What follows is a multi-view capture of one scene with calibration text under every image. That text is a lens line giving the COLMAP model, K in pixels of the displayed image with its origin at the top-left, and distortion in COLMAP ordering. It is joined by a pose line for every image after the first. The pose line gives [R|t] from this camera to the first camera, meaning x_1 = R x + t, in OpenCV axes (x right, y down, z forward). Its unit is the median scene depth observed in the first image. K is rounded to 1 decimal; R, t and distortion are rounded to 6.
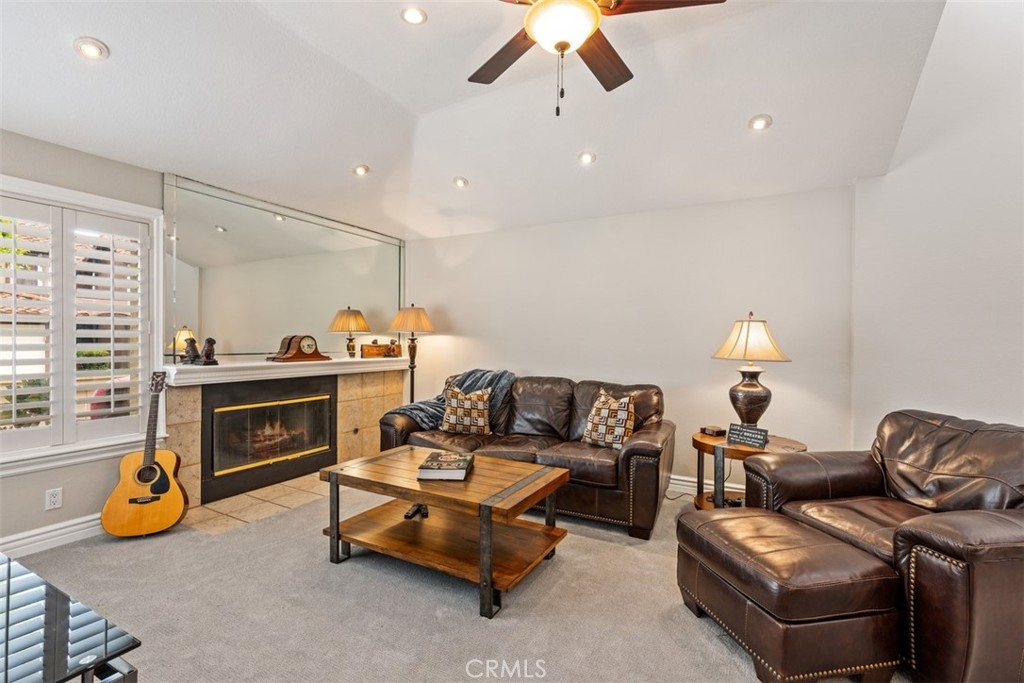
lens RADIAL K [[445.1, 0, 508.6], [0, 445.1, 341.0], [0, 0, 1]] dist [0.001550, 0.000268]
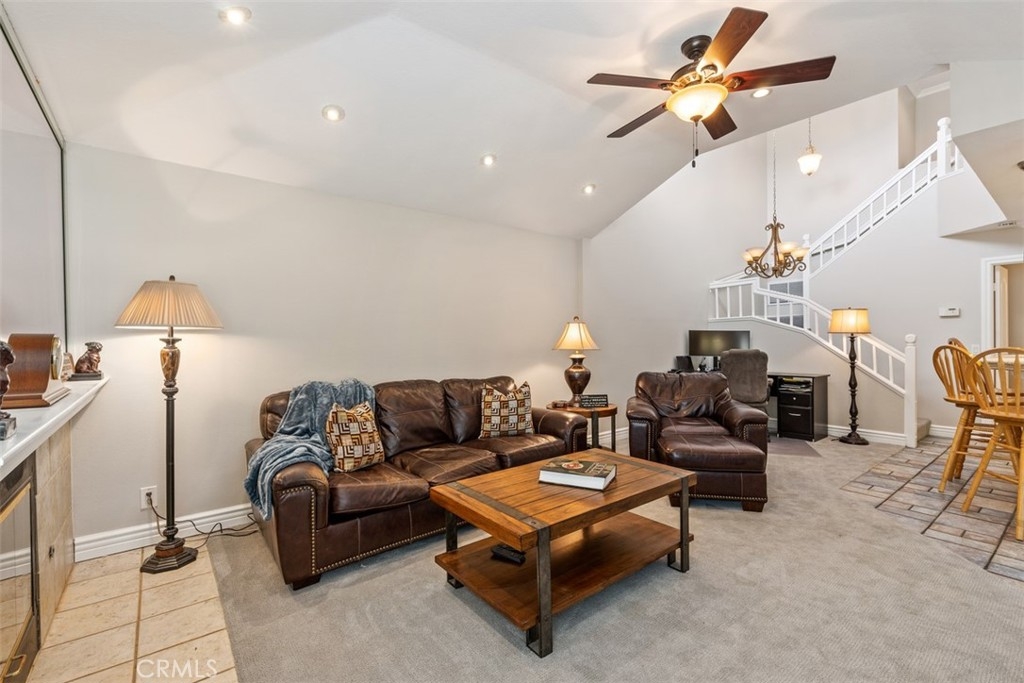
lens RADIAL K [[445.1, 0, 505.7], [0, 445.1, 340.3], [0, 0, 1]] dist [0.001550, 0.000268]
pose [[0.401234, -0.014865, 0.915855, -0.782608], [0.014273, 0.999848, 0.009976, -0.005670], [-0.915864, 0.009069, 0.401385, 0.573916]]
